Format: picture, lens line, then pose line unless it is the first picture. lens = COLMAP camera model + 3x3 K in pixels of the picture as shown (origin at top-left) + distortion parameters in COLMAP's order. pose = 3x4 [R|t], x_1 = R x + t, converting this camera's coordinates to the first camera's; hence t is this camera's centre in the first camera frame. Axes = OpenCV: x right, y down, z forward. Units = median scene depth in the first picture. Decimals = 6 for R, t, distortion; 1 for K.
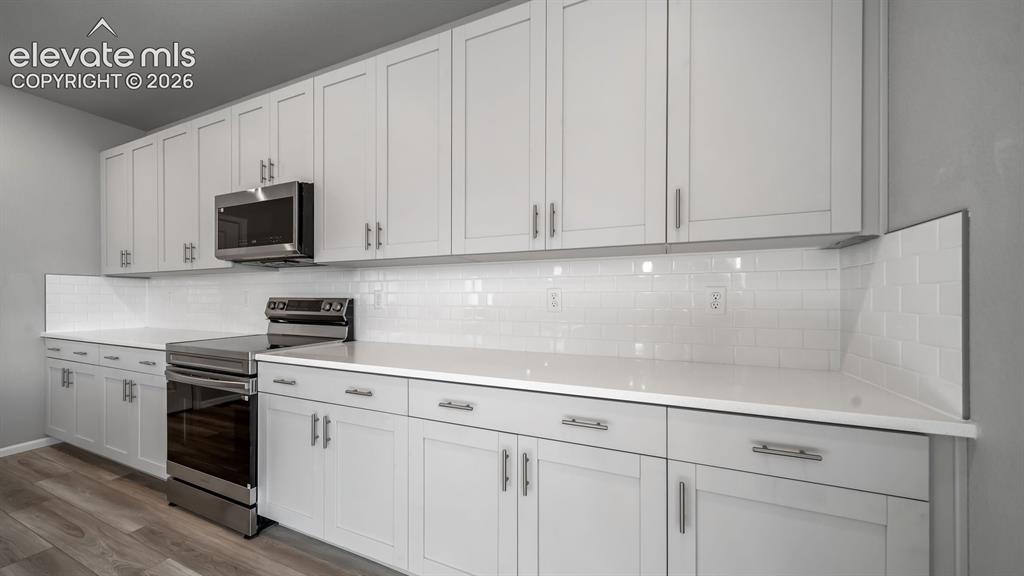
lens RADIAL K [[361.9, 0, 504.6], [0, 361.9, 297.1], [0, 0, 1]] dist [0.004982, -0.000786]
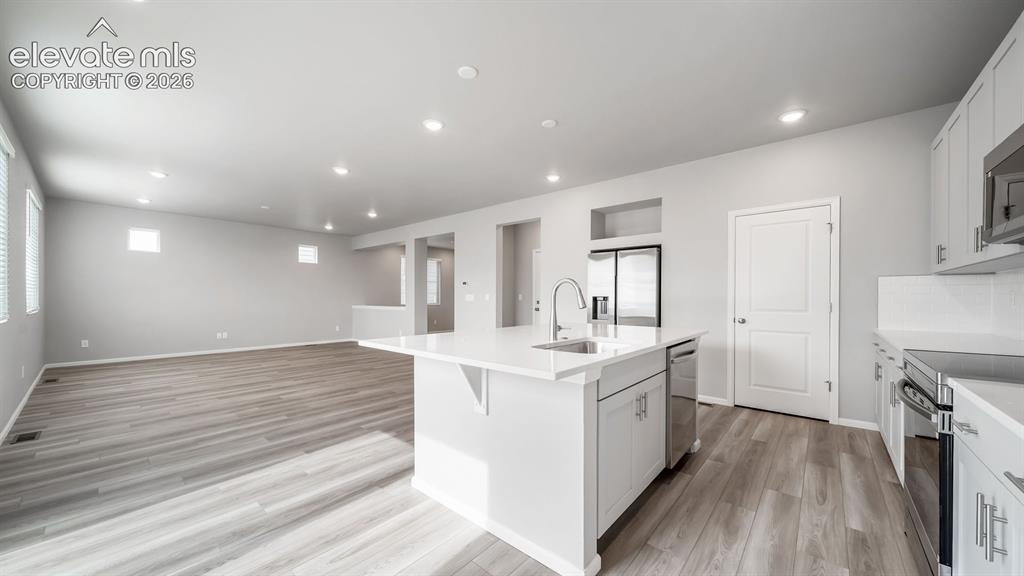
lens RADIAL K [[361.9, 0, 498.6], [0, 361.9, 298.1], [0, 0, 1]] dist [0.004982, -0.000786]
pose [[-0.302848, -0.000718, -0.953038, 0.235153], [0.002995, 0.999994, -0.001705, 0.001850], [0.953034, -0.003370, -0.302845, 0.361892]]
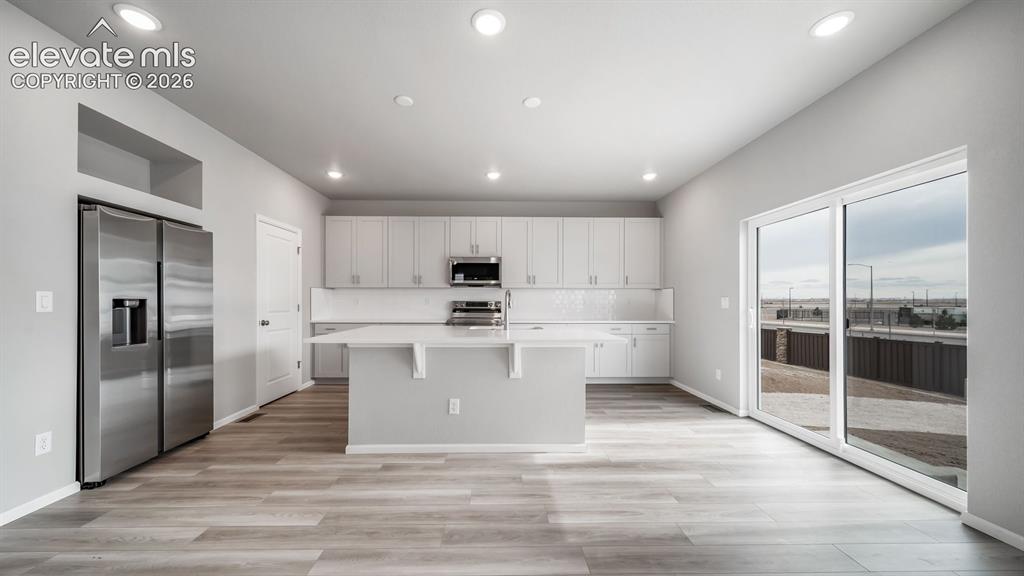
lens RADIAL K [[361.9, 0, 503.2], [0, 361.9, 300.9], [0, 0, 1]] dist [0.004982, -0.000786]
pose [[0.905198, 0.000982, 0.424989, -1.870379], [-0.003886, 0.999975, 0.005966, -0.017443], [-0.424972, -0.007052, 0.905179, -1.573637]]
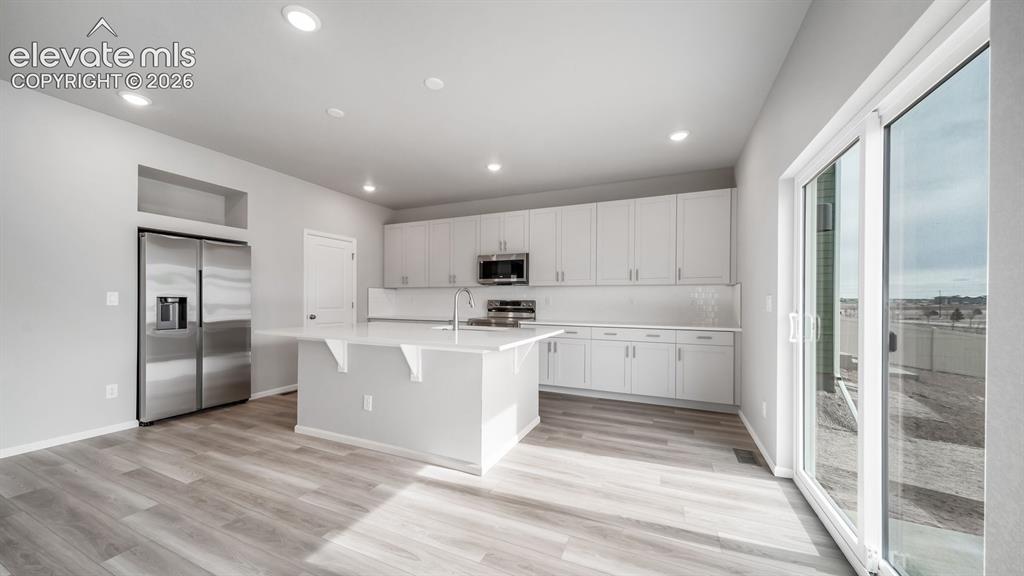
lens RADIAL K [[361.9, 0, 501.7], [0, 361.9, 302.3], [0, 0, 1]] dist [0.004982, -0.000786]
pose [[0.999918, 0.004900, -0.011822, -0.781672], [-0.004749, 0.999907, 0.012796, -0.016642], [0.011883, -0.012739, 0.999848, -1.649872]]
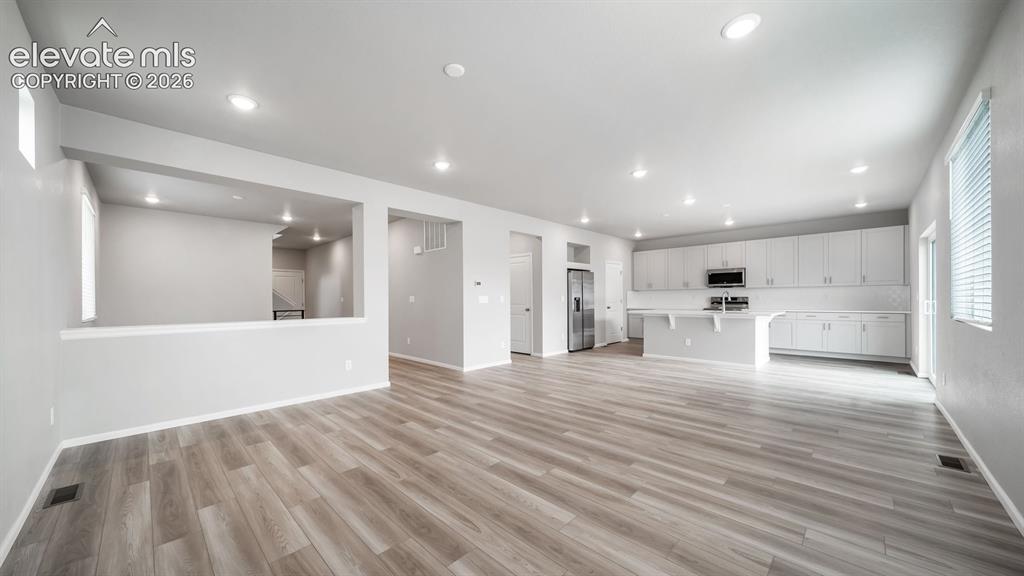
lens RADIAL K [[361.9, 0, 500.9], [0, 361.9, 301.3], [0, 0, 1]] dist [0.004982, -0.000786]
pose [[0.934405, -0.005923, -0.356162, -1.856741], [0.011326, 0.999850, 0.013088, -0.034584], [0.356031, -0.016263, 0.934333, -4.200660]]
